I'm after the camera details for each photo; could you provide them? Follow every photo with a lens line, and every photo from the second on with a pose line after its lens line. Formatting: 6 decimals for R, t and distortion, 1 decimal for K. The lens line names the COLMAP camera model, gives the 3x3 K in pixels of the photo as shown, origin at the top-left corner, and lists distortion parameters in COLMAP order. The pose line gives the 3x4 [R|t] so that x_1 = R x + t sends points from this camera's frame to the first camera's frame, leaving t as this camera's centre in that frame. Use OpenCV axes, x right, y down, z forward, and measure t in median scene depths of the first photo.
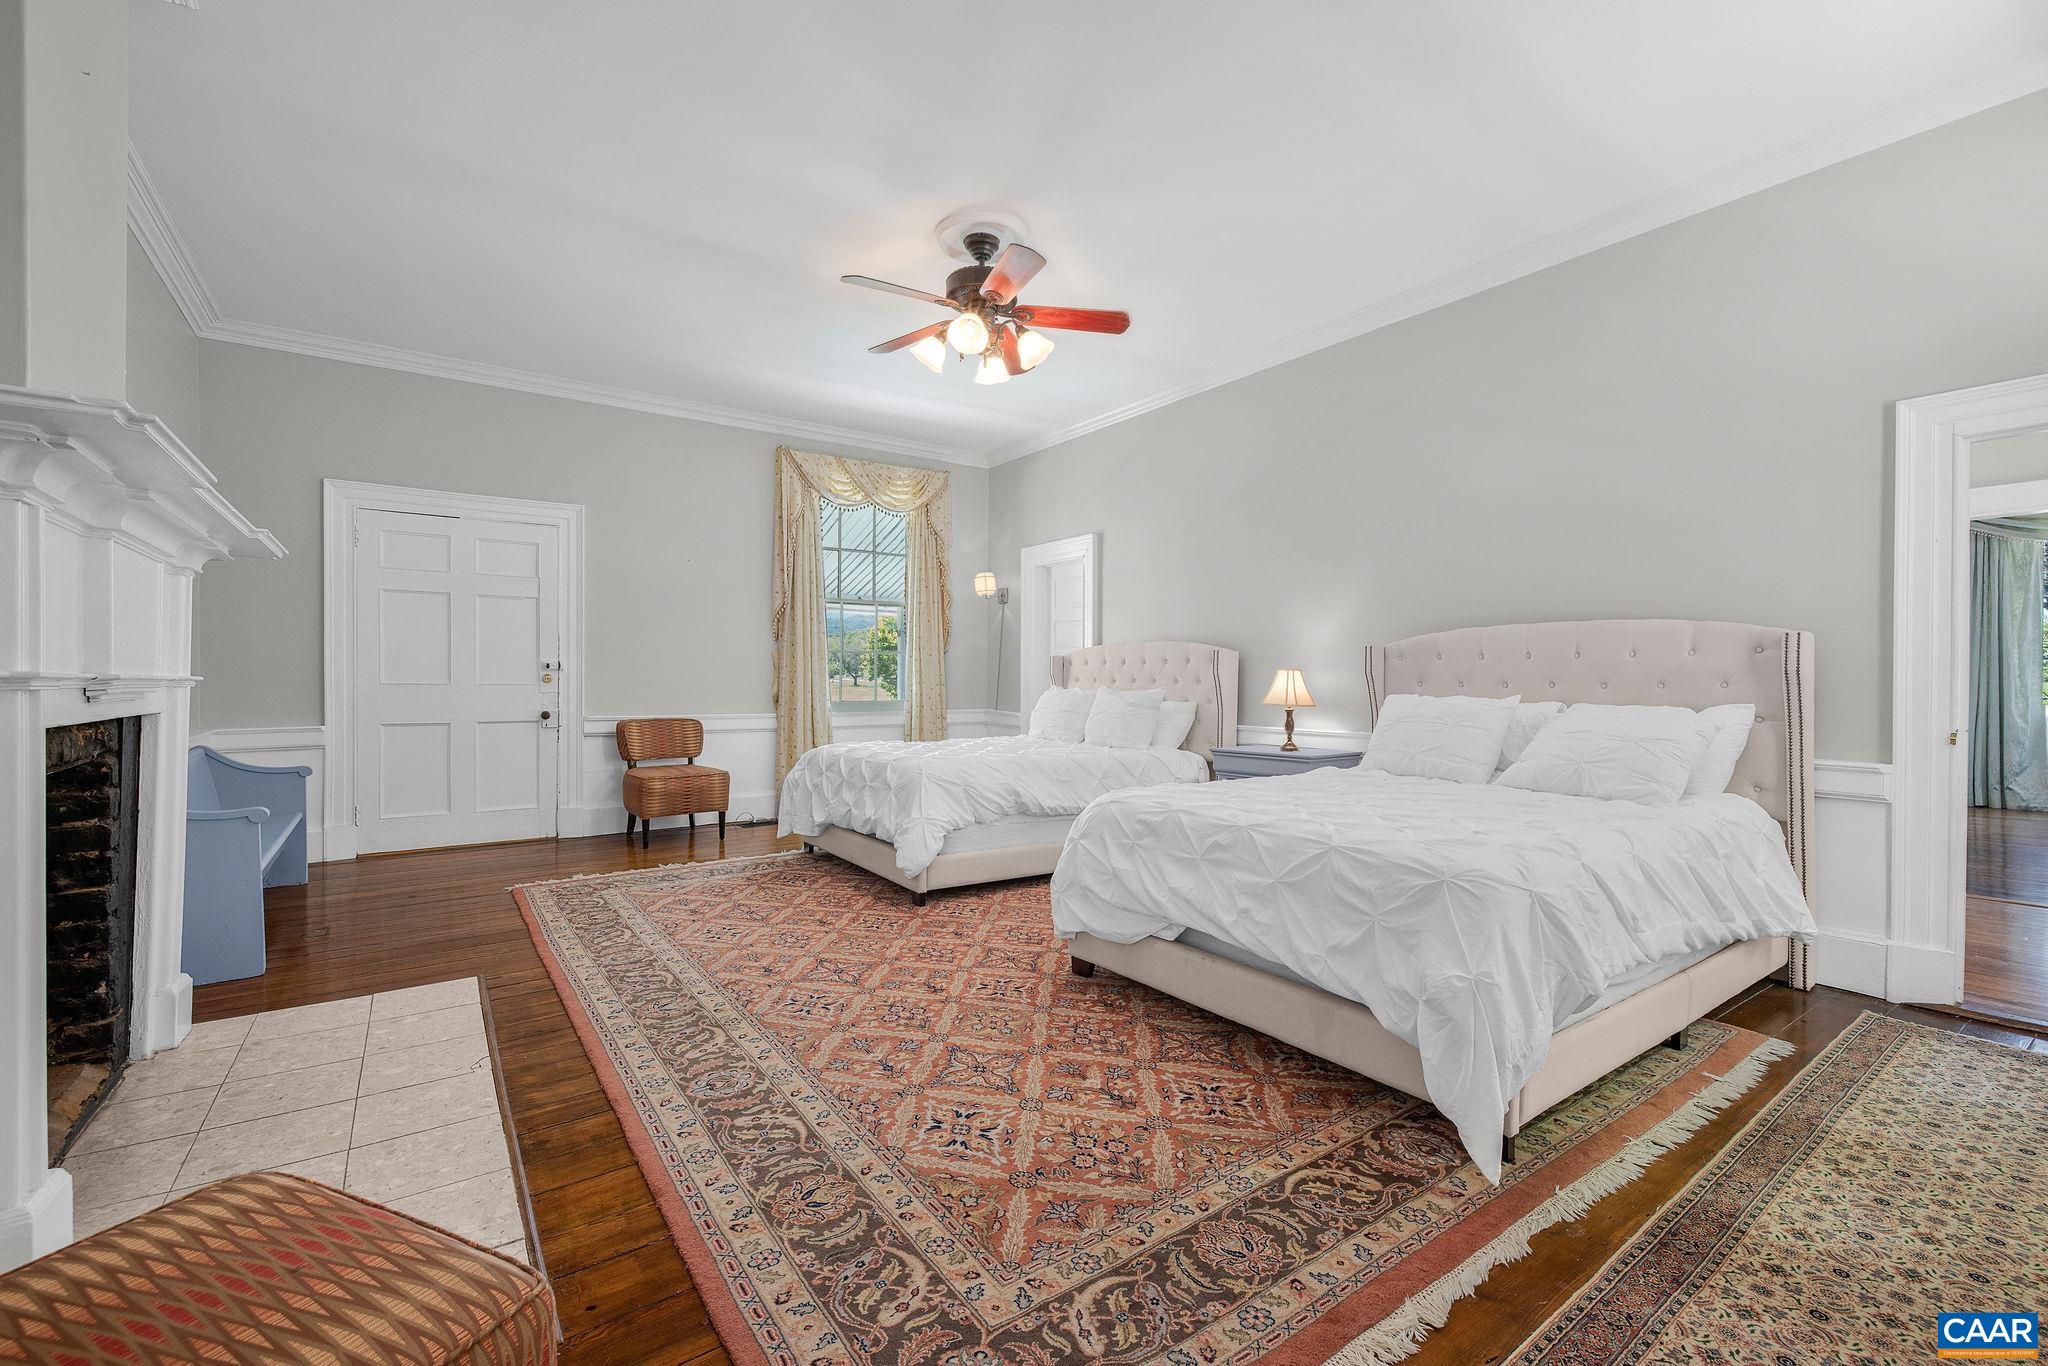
lens RADIAL K [[883.3, 0, 1022.6], [0, 883.3, 676.9], [0, 0, 1]] dist [0.002067, 0.000315]
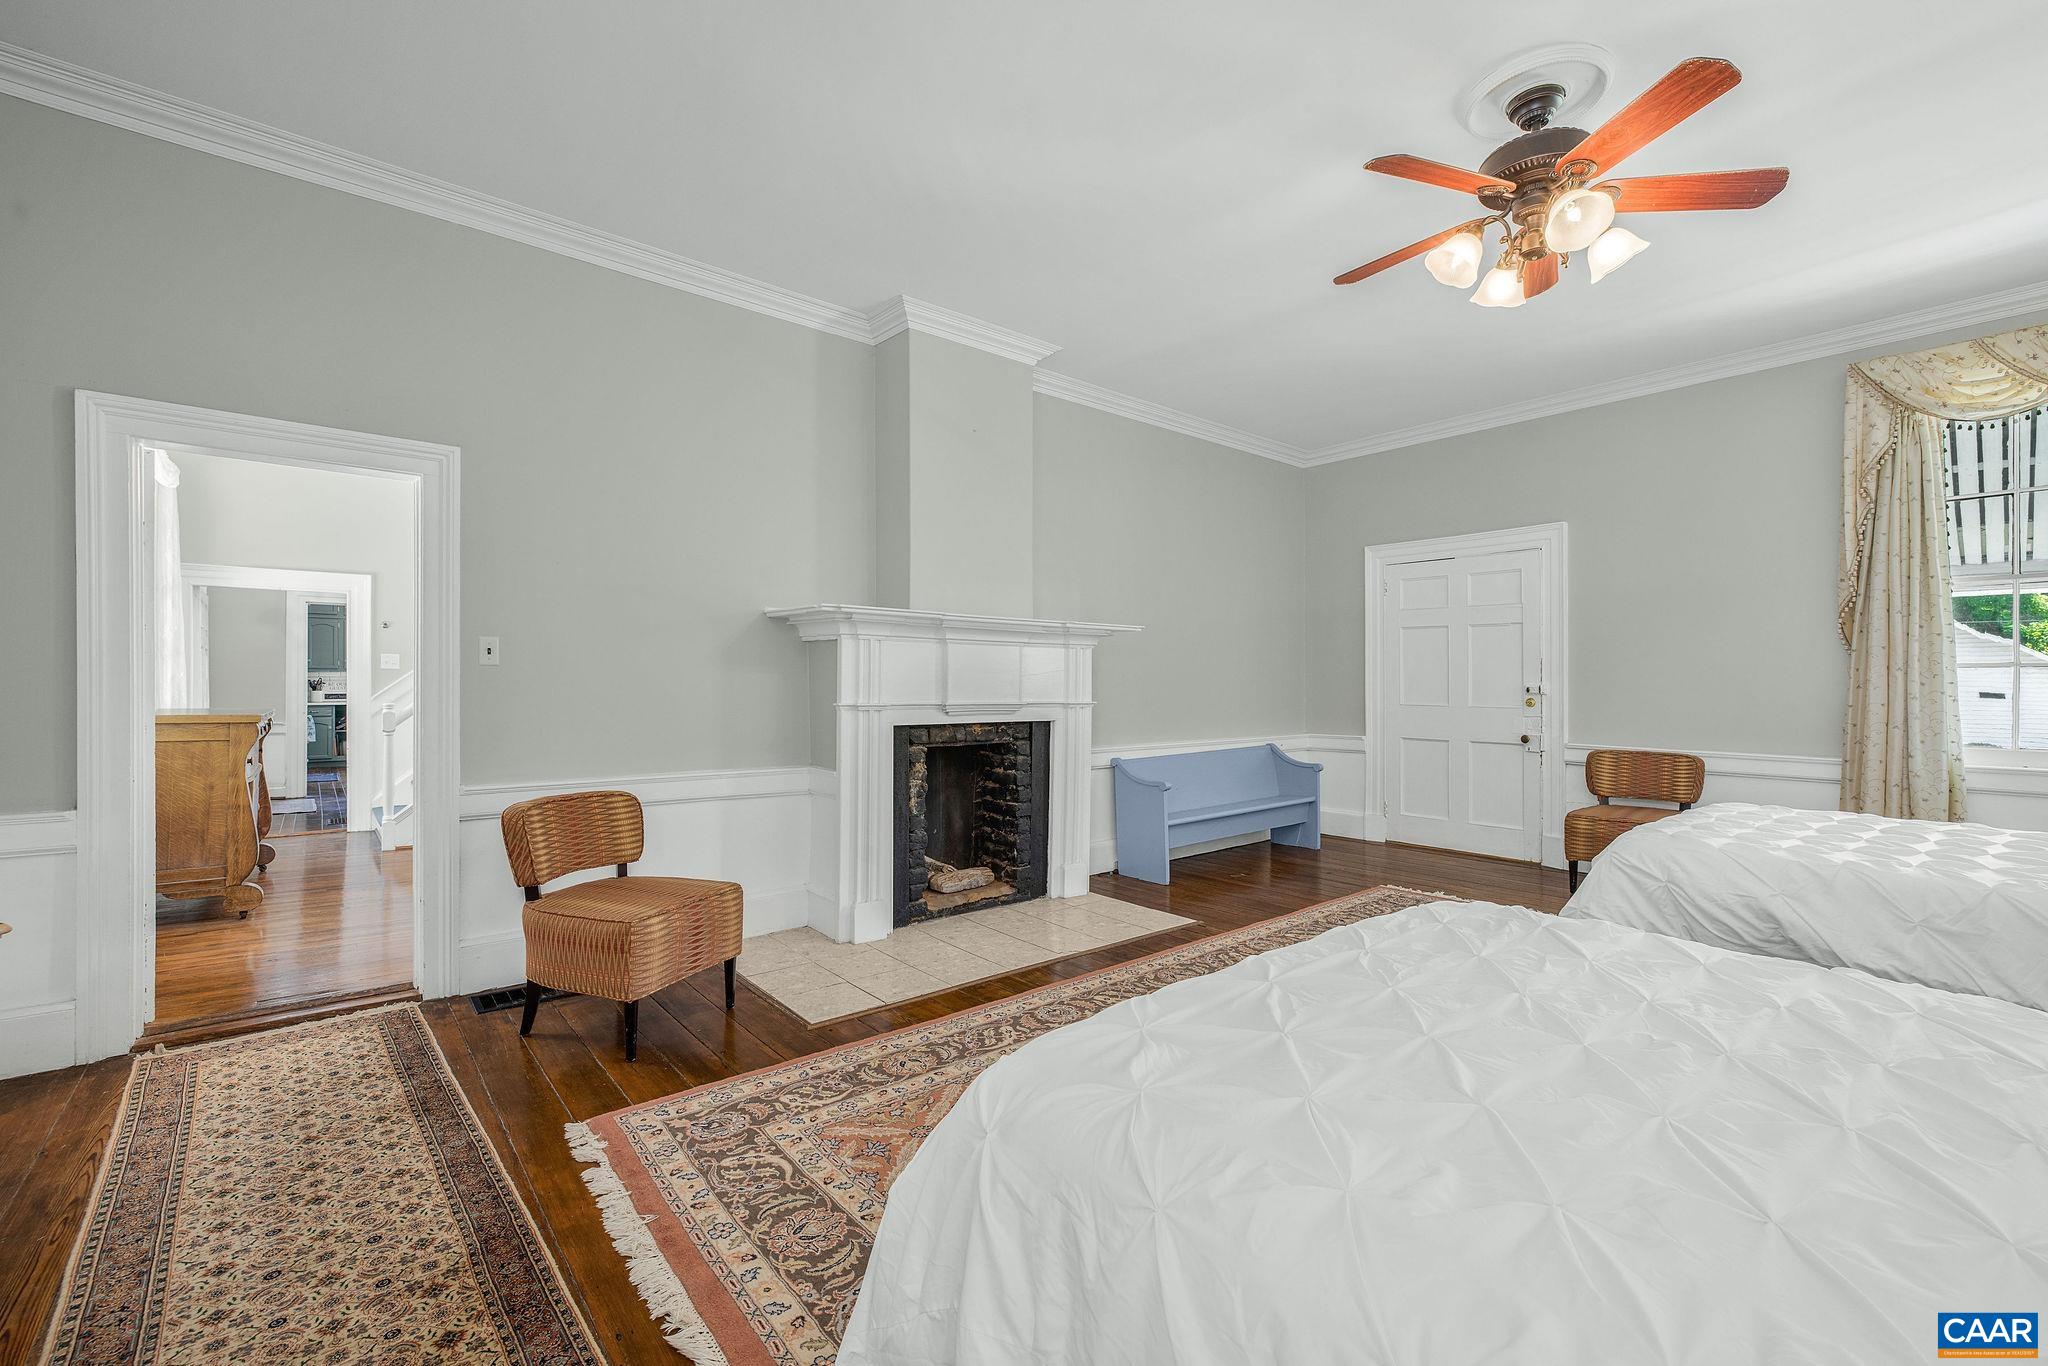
lens RADIAL K [[883.3, 0, 1022.9], [0, 883.3, 690.7], [0, 0, 1]] dist [0.002067, 0.000315]
pose [[0.054495, 0.004735, -0.998503, 0.739680], [-0.001068, 0.999988, 0.004684, -0.026934], [0.998513, 0.000812, 0.054499, 0.649611]]
